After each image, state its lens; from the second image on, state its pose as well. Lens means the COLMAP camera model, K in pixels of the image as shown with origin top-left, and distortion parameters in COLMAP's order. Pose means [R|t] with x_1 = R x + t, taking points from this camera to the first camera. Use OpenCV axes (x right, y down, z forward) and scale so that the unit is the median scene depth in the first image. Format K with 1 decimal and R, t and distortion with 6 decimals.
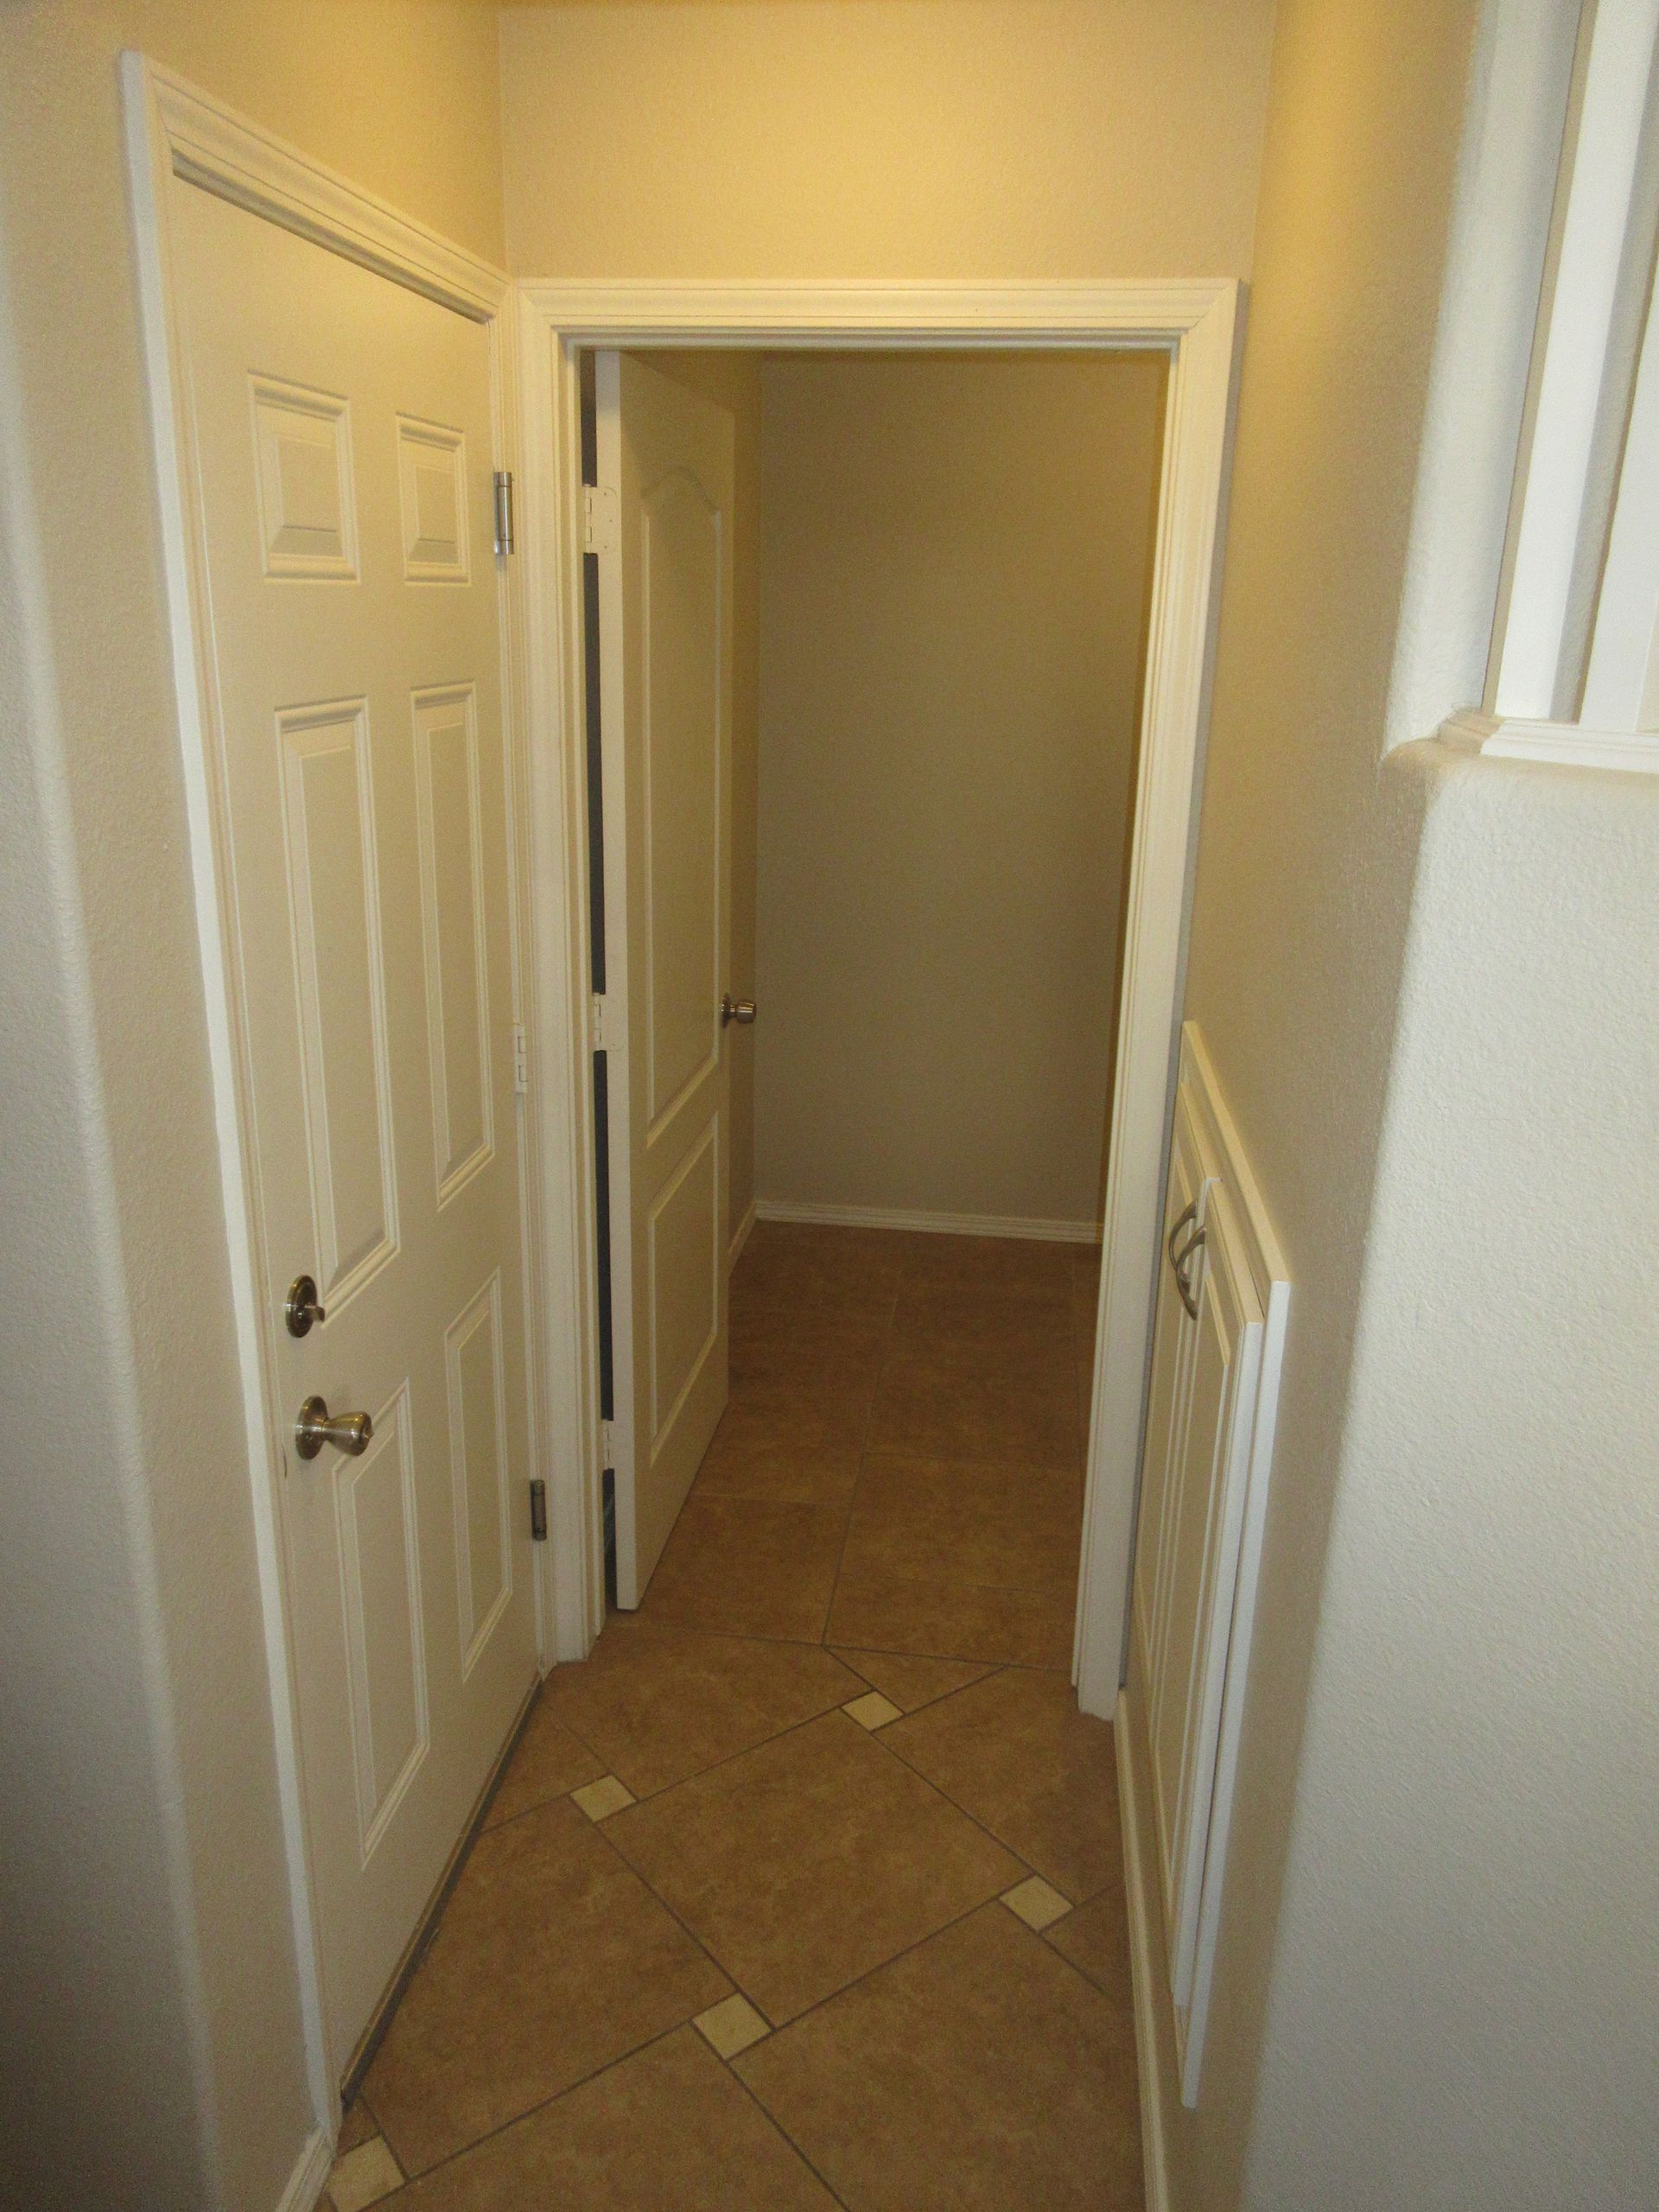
lens RADIAL K [[1652.9, 0, 828.2], [0, 1652.9, 1111.2], [0, 0, 1]] dist [0.001273, -0.002861]
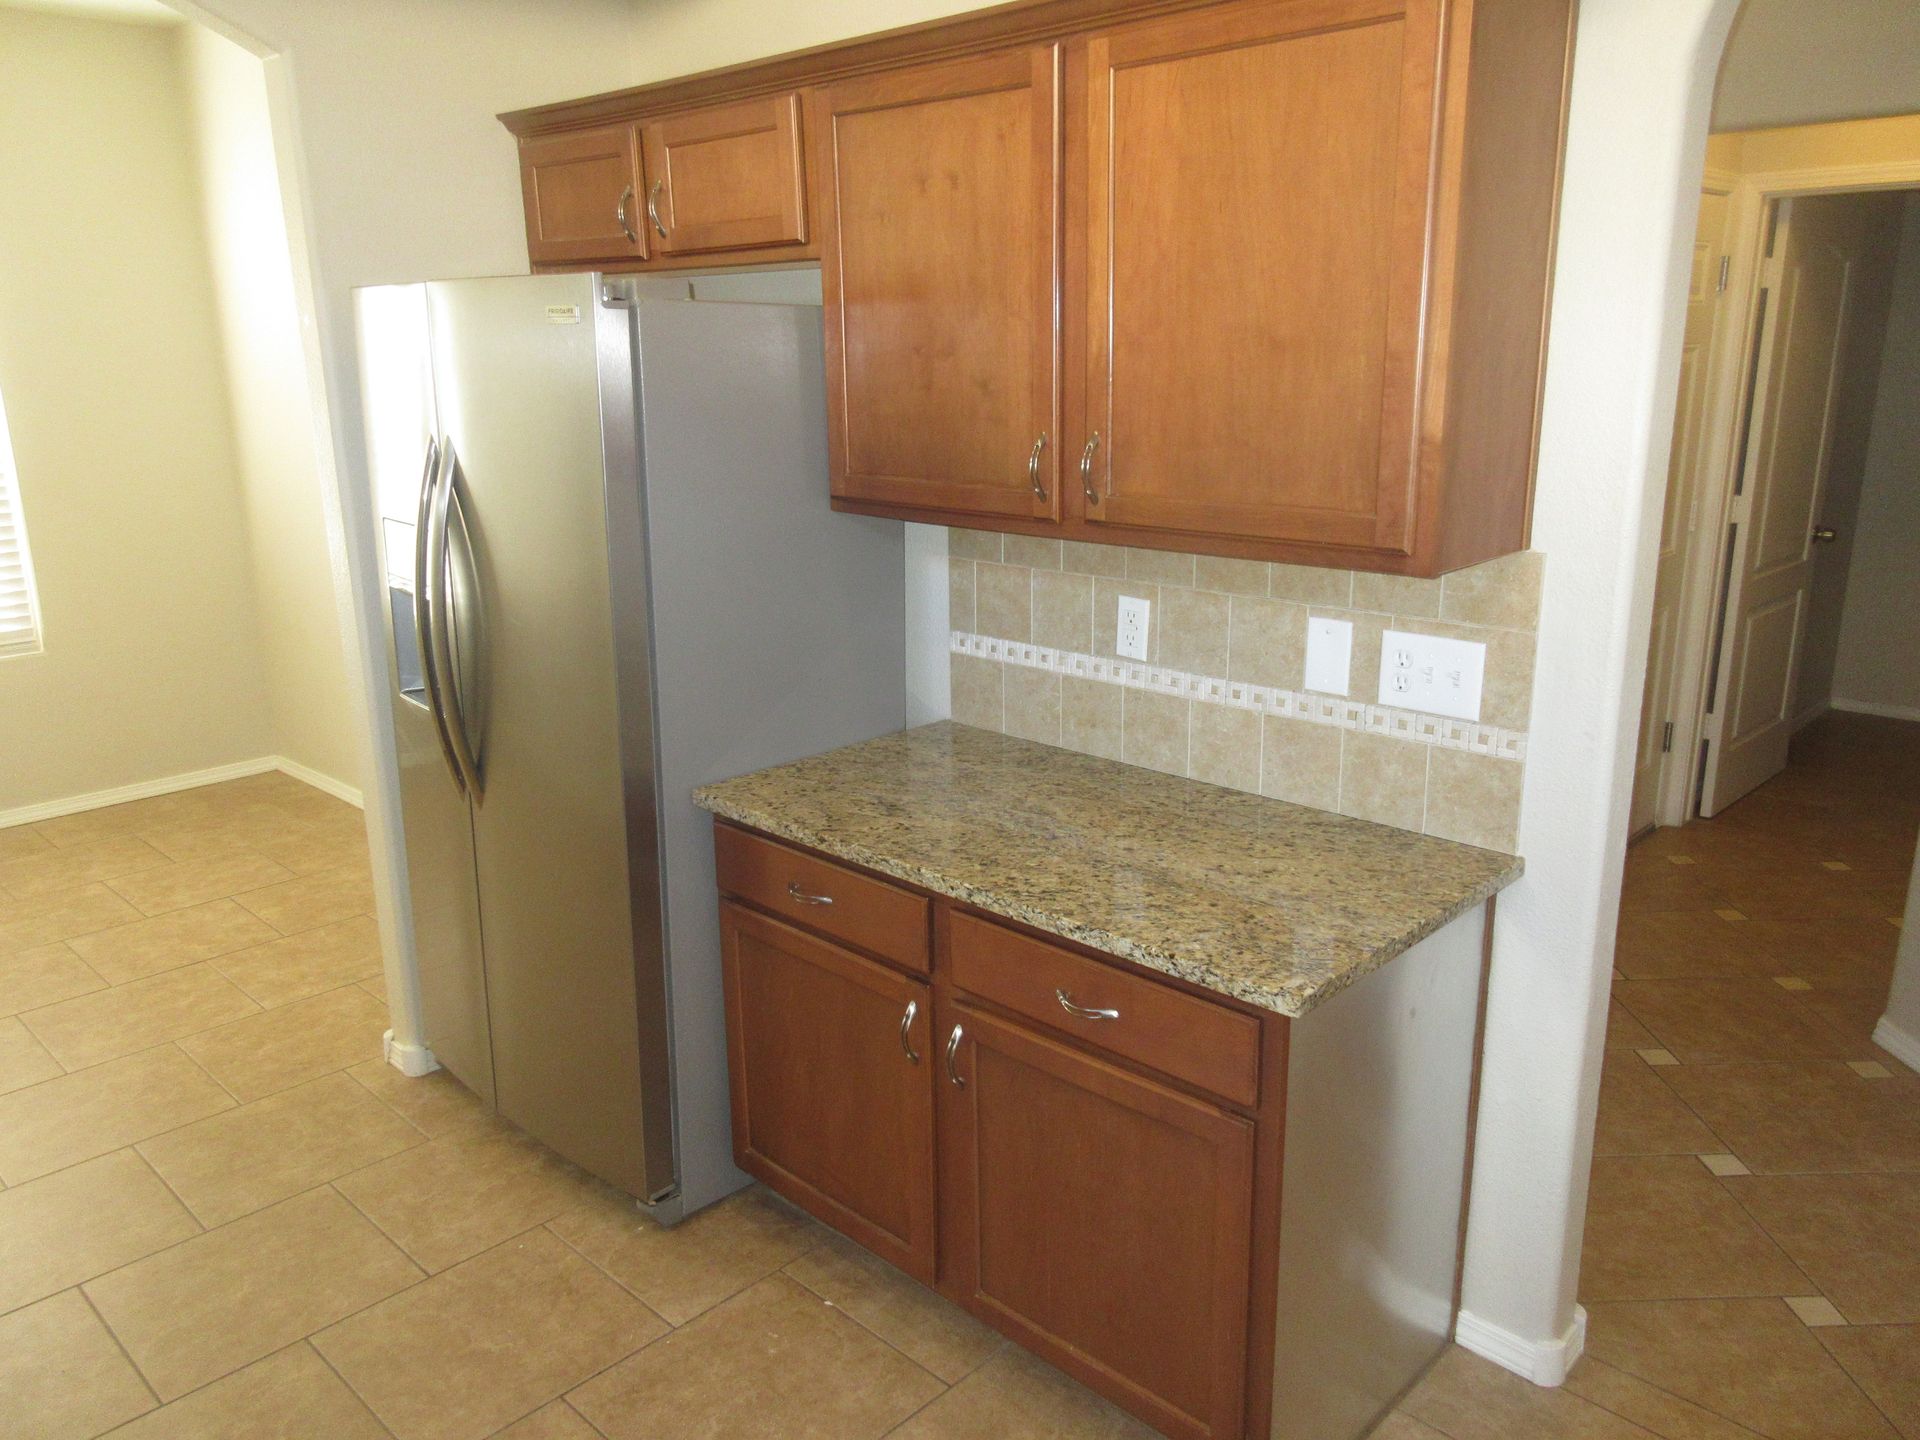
lens RADIAL K [[1434.7, 0, 957.6], [0, 1434.7, 718.6], [0, 0, 1]] dist [0.001273, -0.002861]
pose [[0.794817, 0.127979, -0.593201, 0.192973], [-0.152500, 0.988264, 0.008881, 0.346503], [0.587376, 0.083404, 0.805005, -1.034597]]
